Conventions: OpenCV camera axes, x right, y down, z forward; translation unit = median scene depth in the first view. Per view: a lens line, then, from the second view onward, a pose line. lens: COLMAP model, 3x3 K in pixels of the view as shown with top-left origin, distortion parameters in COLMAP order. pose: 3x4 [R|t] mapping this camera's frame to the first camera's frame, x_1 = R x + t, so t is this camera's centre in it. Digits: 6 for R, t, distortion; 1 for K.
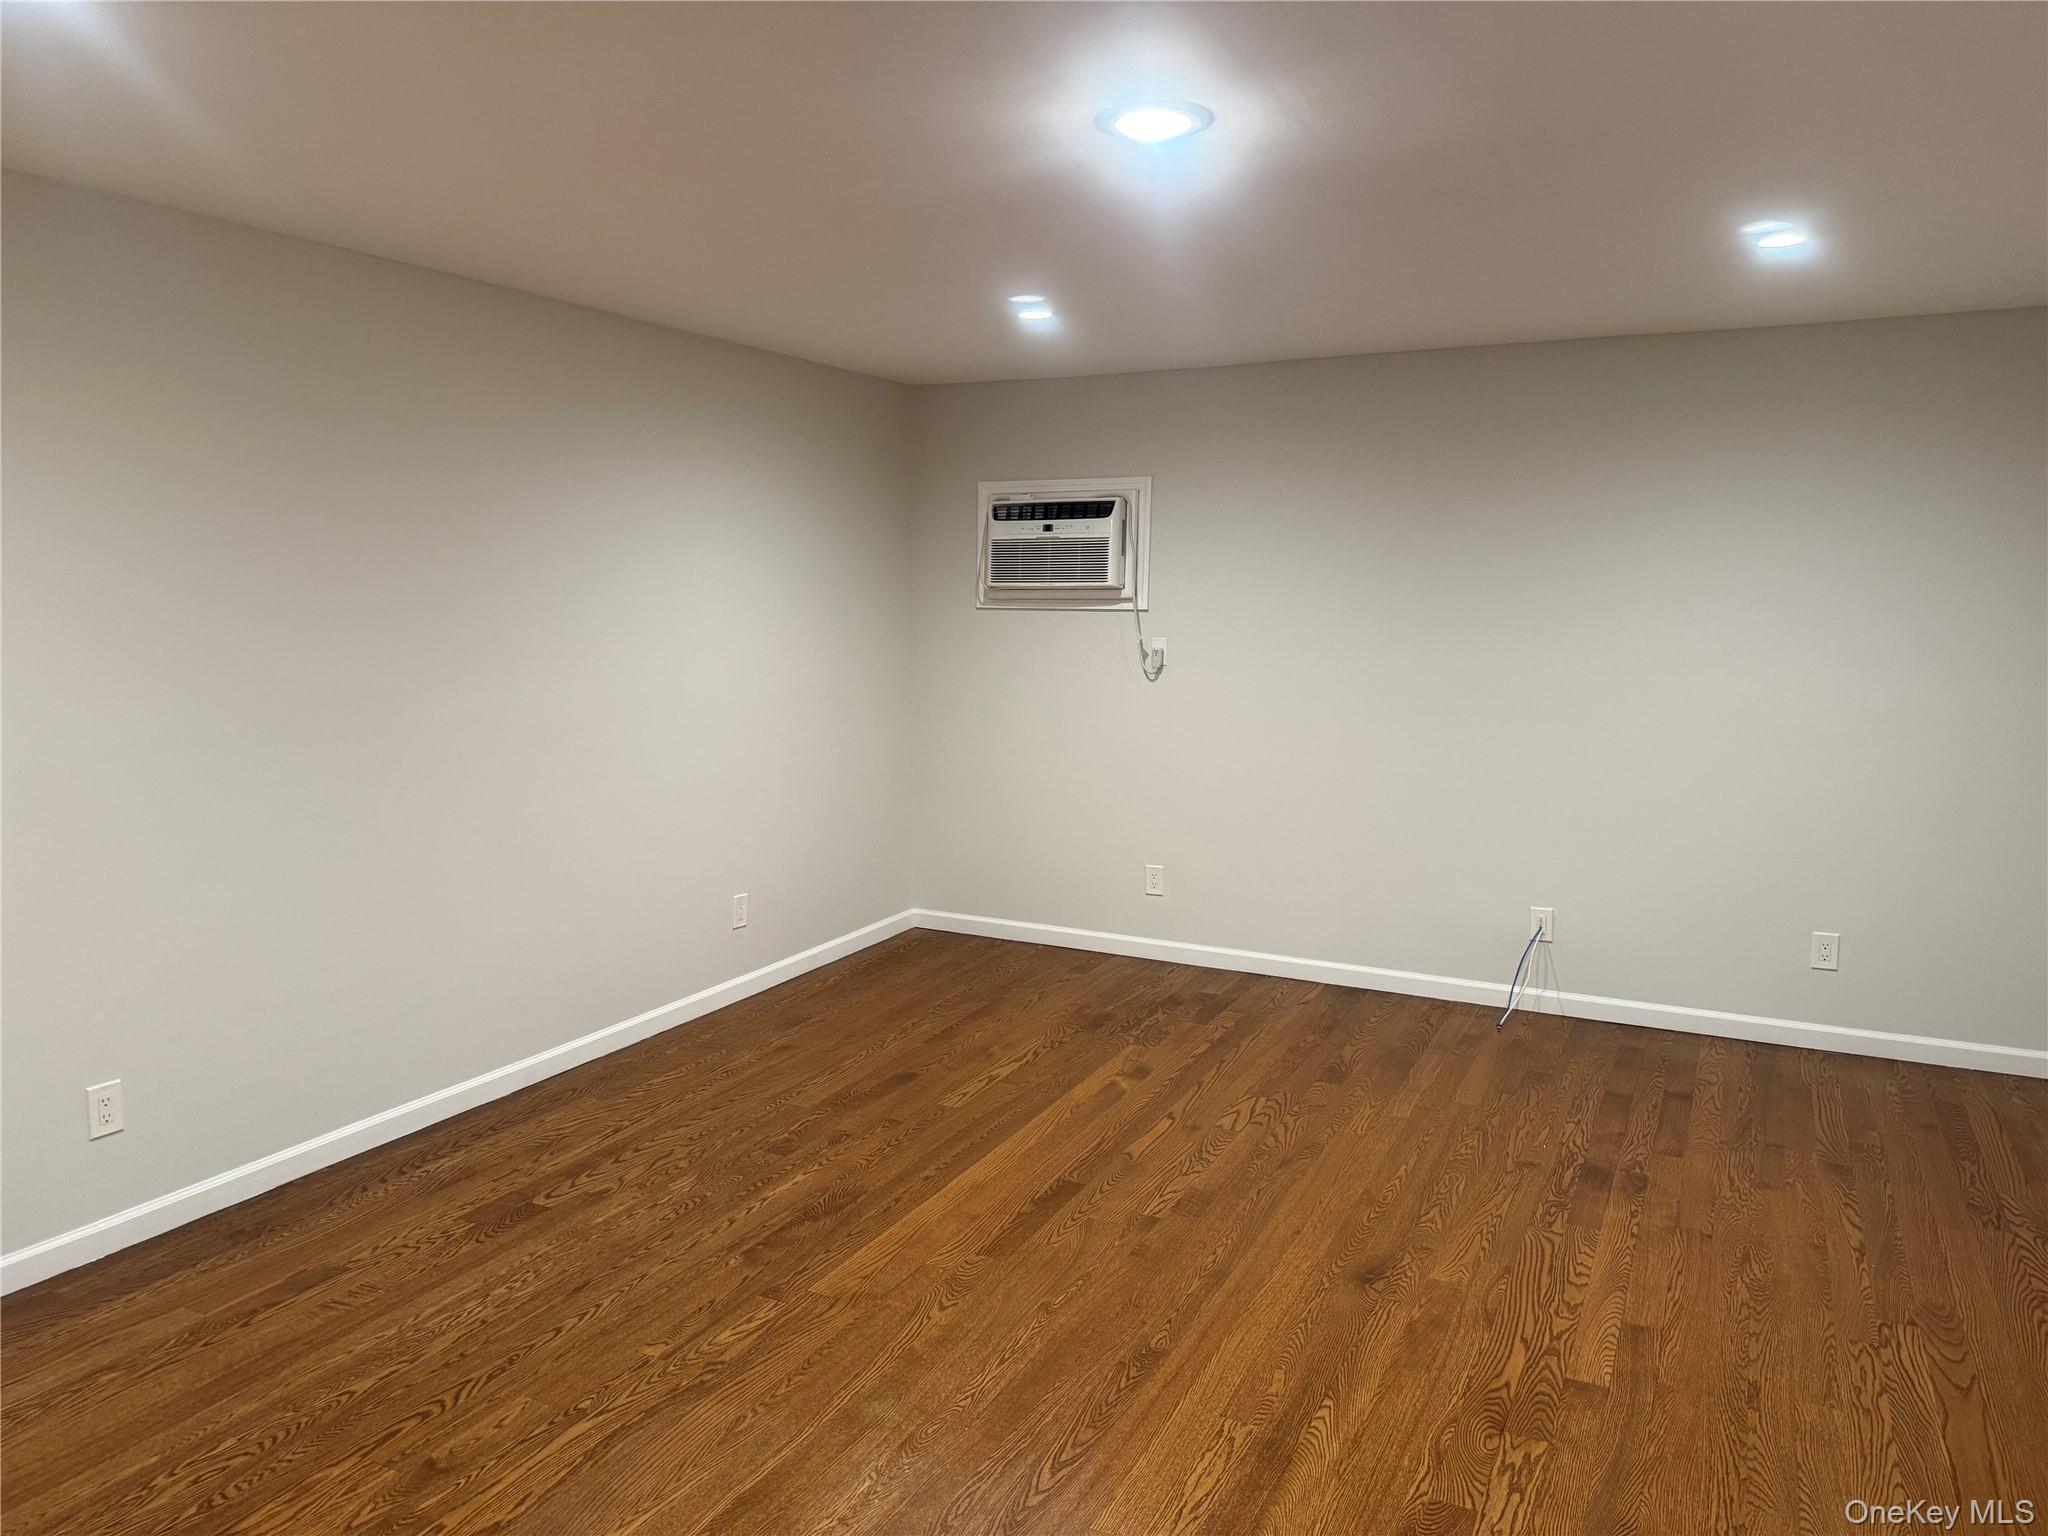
lens RADIAL K [[1452.1, 0, 1037.2], [0, 1452.1, 709.9], [0, 0, 1]] dist [0.057884, -0.078687]
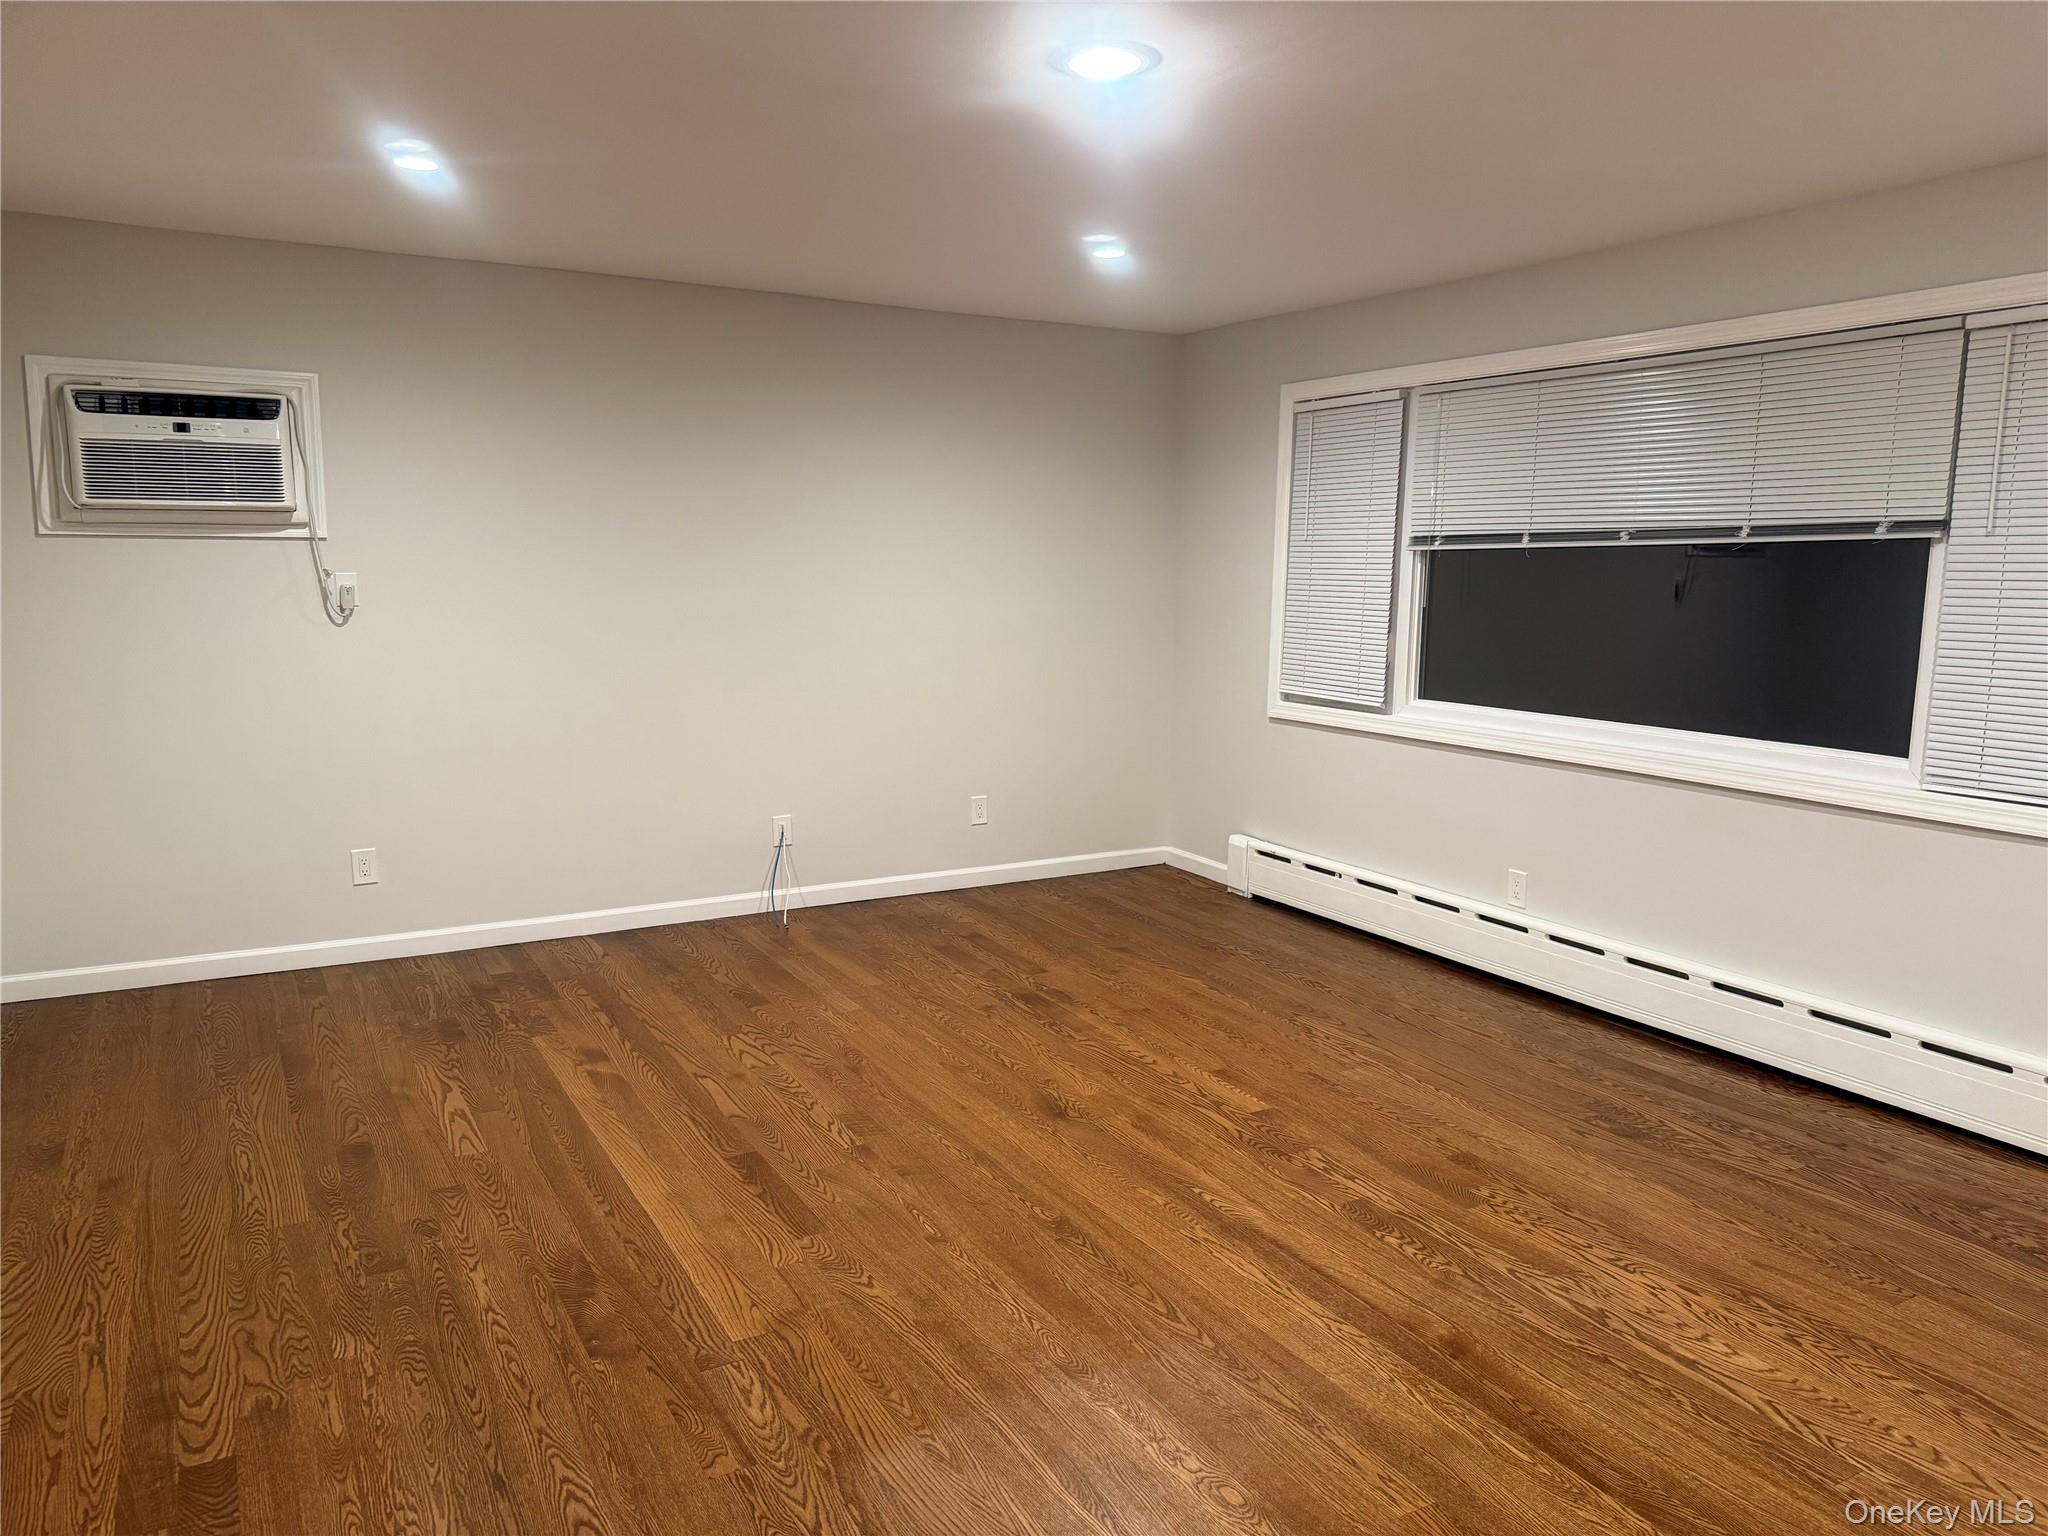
lens RADIAL K [[1452.1, 0, 1048.3], [0, 1452.1, 745.3], [0, 0, 1]] dist [0.057884, -0.078687]
pose [[0.549208, -0.117497, 0.827385, -0.511205], [0.071009, 0.993047, 0.093888, -0.003280], [-0.832664, 0.007187, 0.553732, 0.281546]]
